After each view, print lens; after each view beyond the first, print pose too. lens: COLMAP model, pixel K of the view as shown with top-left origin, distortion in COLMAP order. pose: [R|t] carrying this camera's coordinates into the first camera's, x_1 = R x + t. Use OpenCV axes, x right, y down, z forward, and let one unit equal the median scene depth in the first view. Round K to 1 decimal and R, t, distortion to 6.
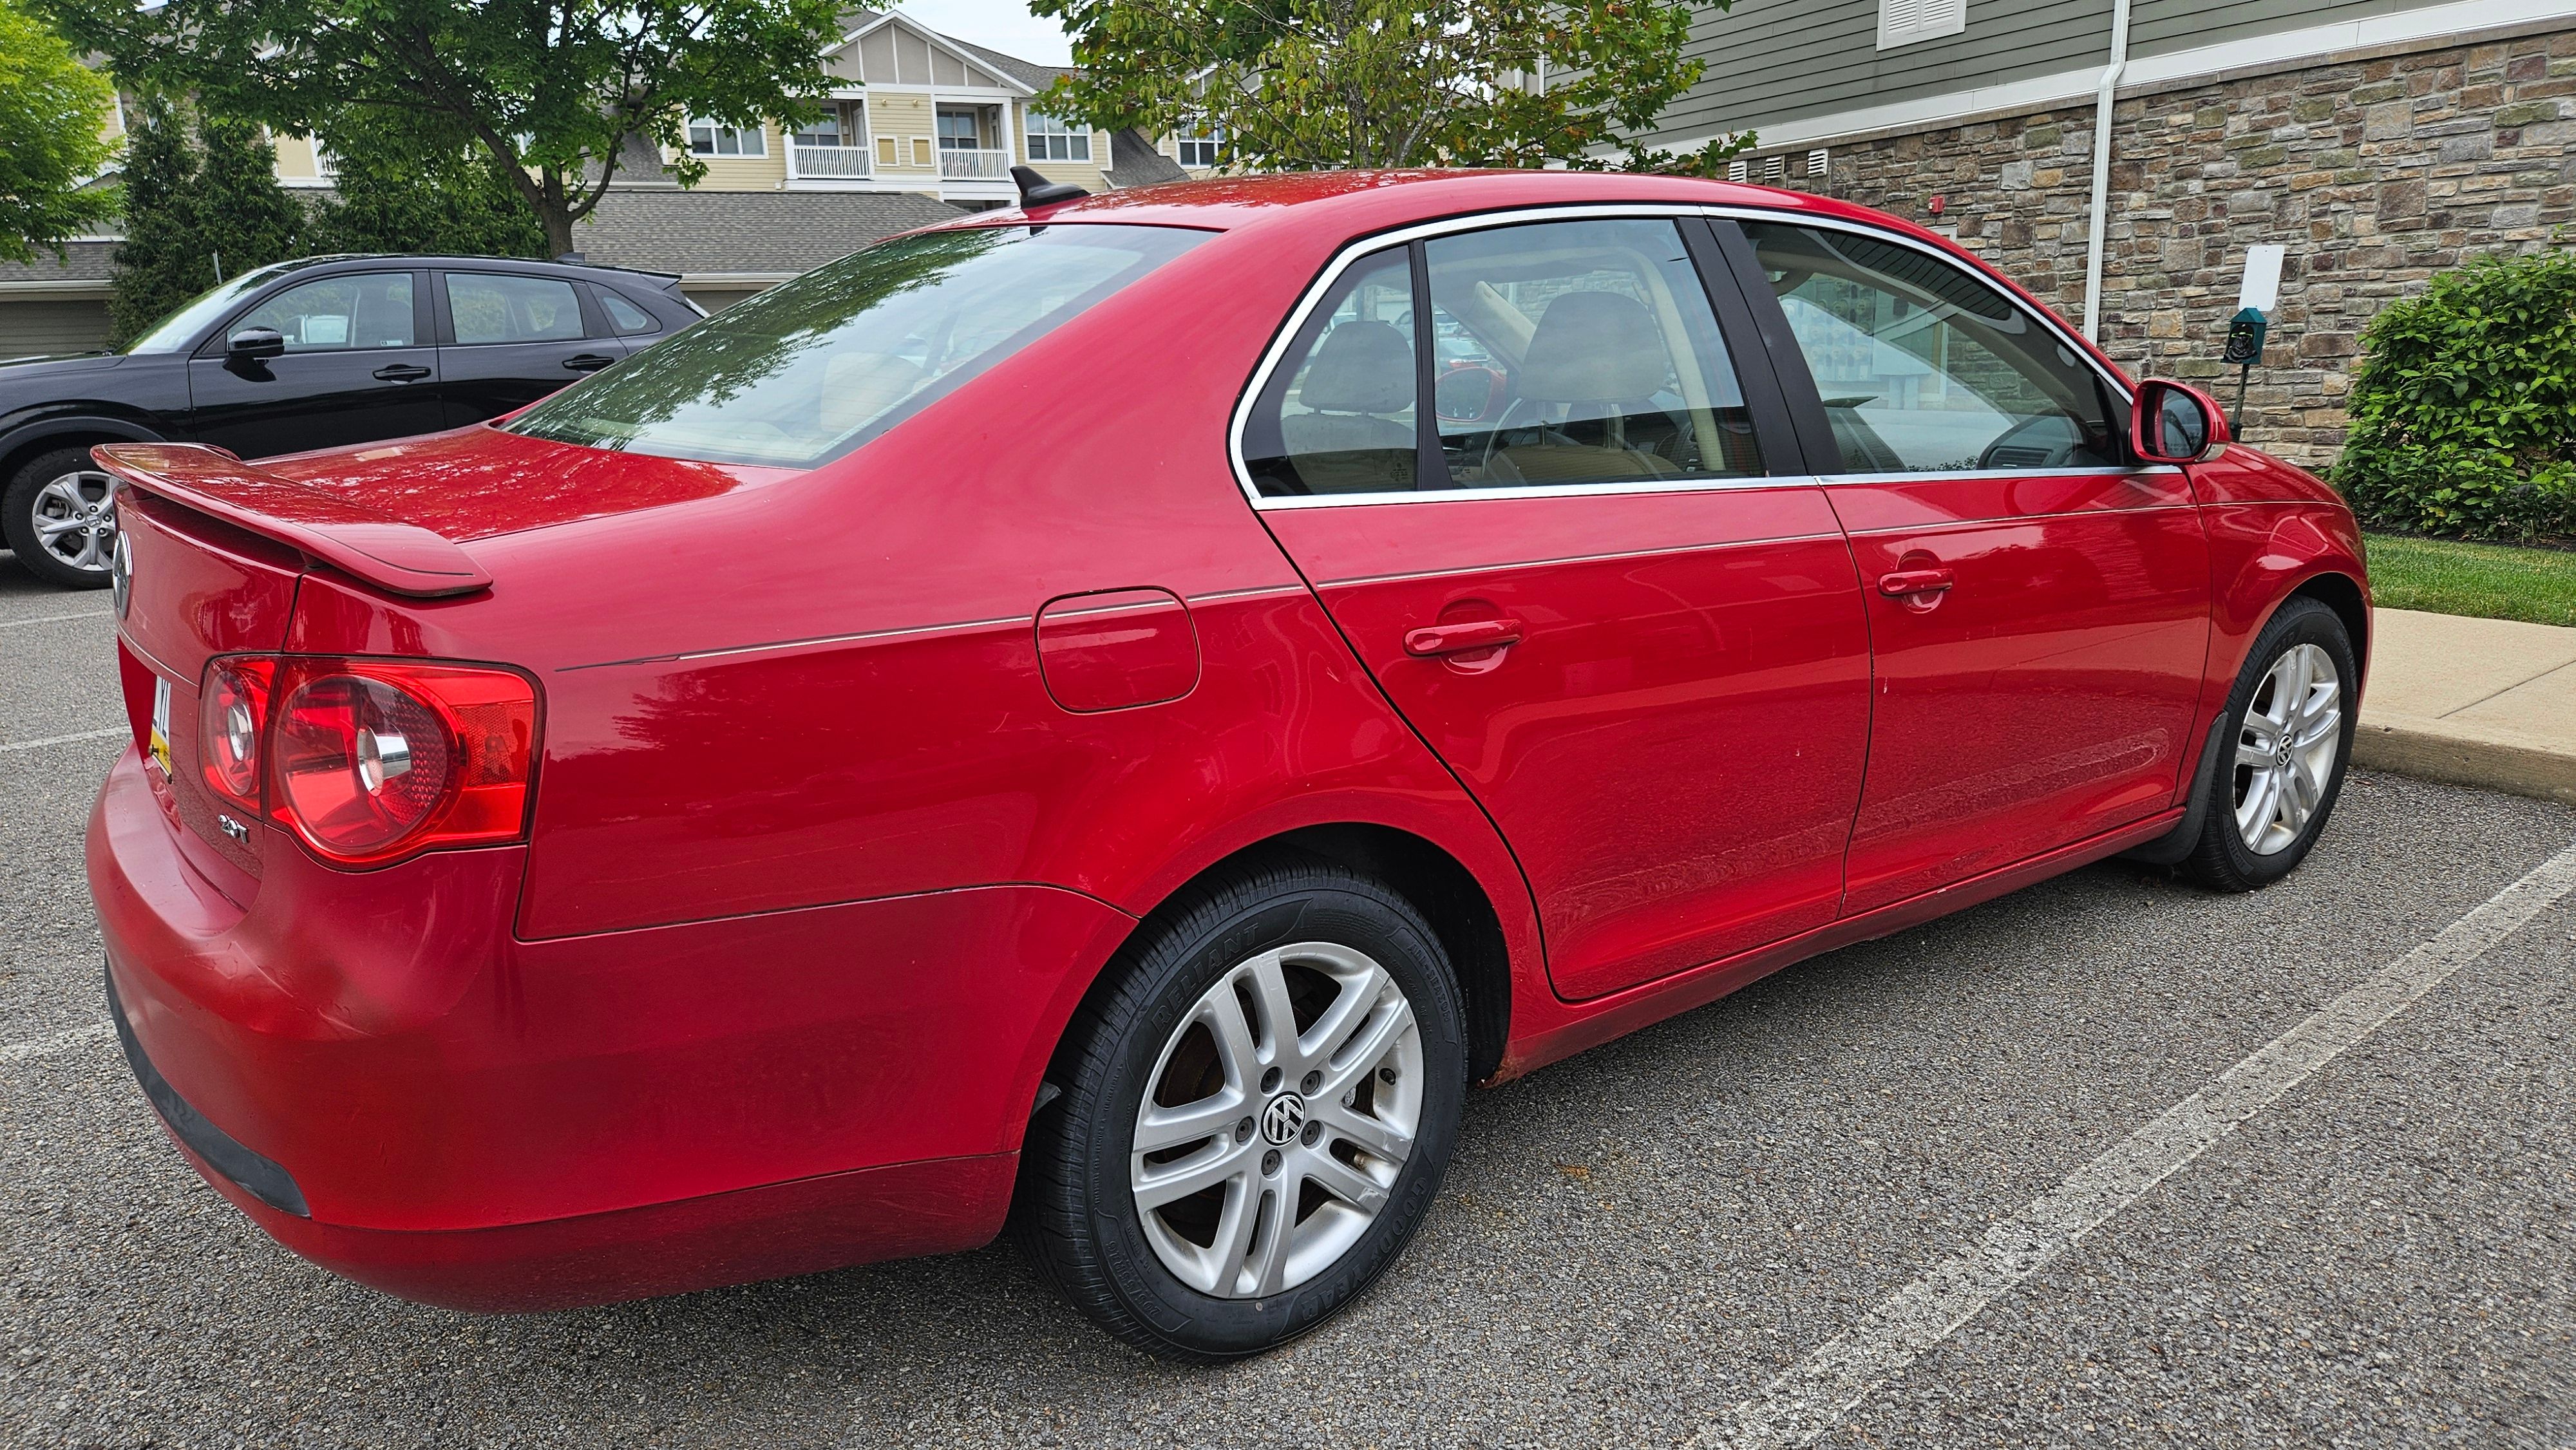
lens RADIAL K [[1766.8, 0, 1280.5], [0, 1766.8, 749.5], [0, 0, 1]] dist [0.069531, -0.046967]
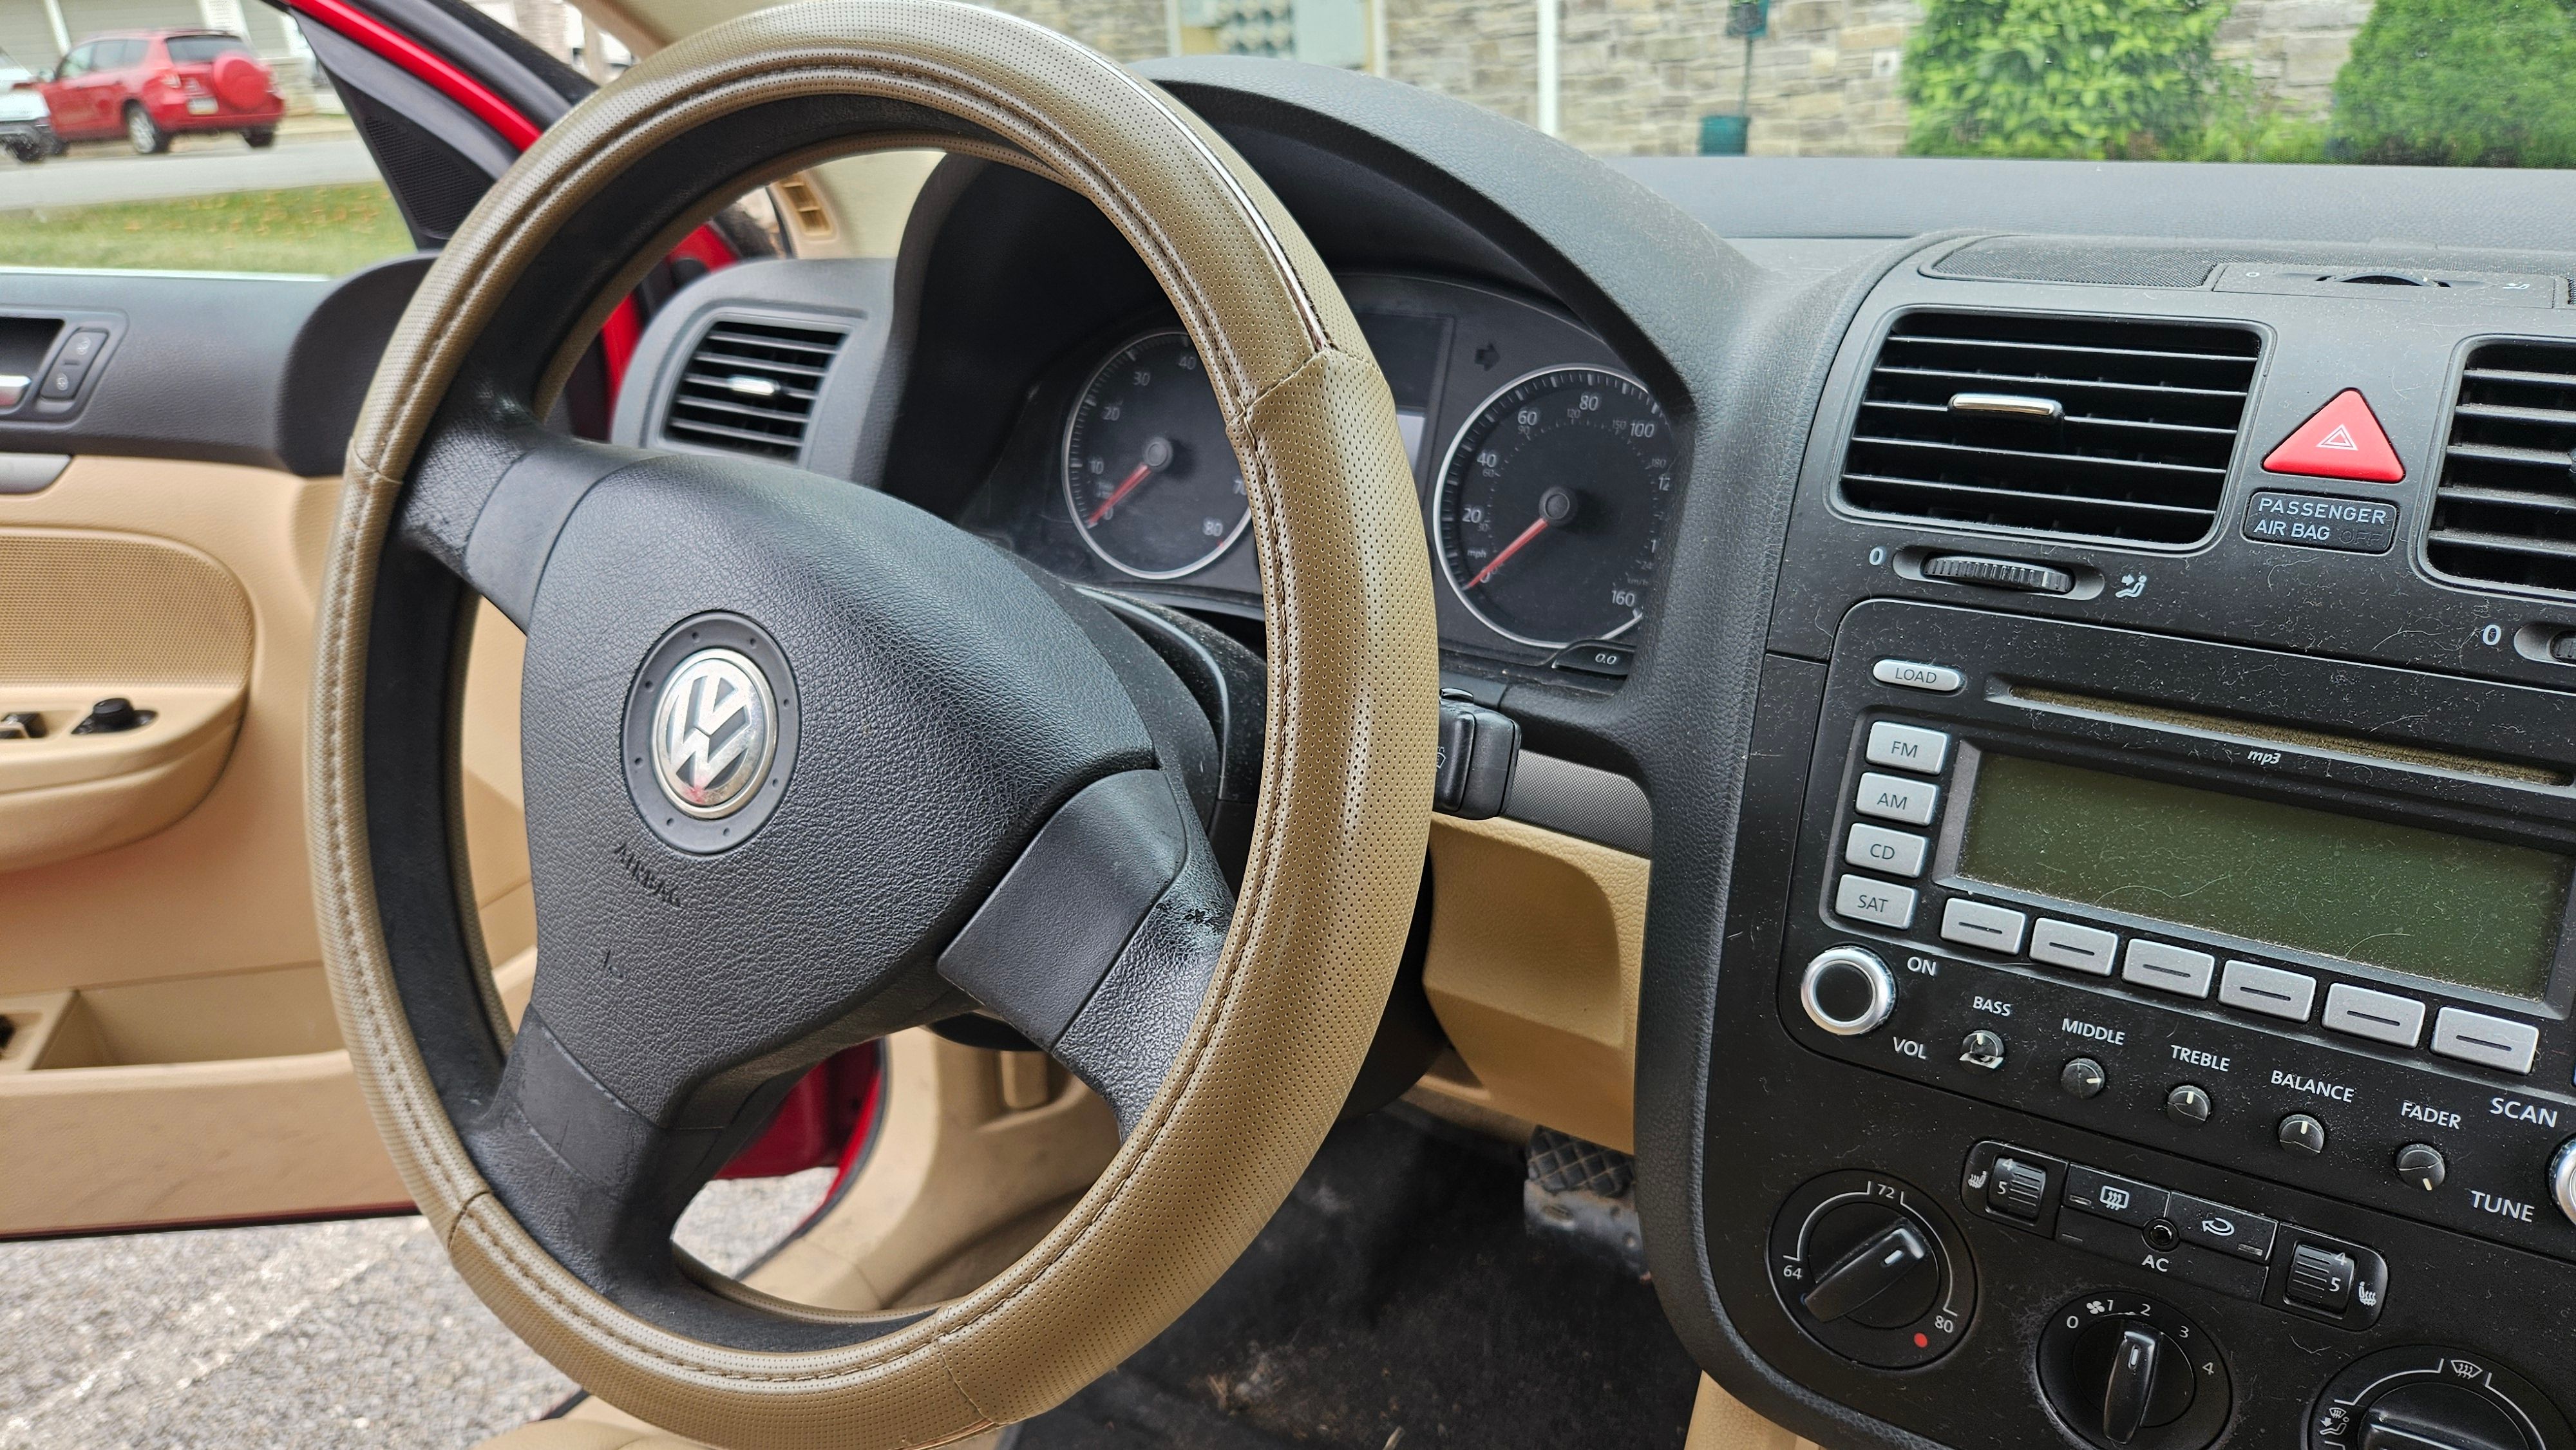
lens RADIAL K [[1766.8, 0, 1260.5], [0, 1766.8, 725.5], [0, 0, 1]] dist [0.069531, -0.046967]
pose [[0.946936, -0.143219, 0.287750, 0.207345], [0.101600, 0.982712, 0.154770, -0.221203], [-0.304942, -0.117322, 0.945117, 1.034142]]
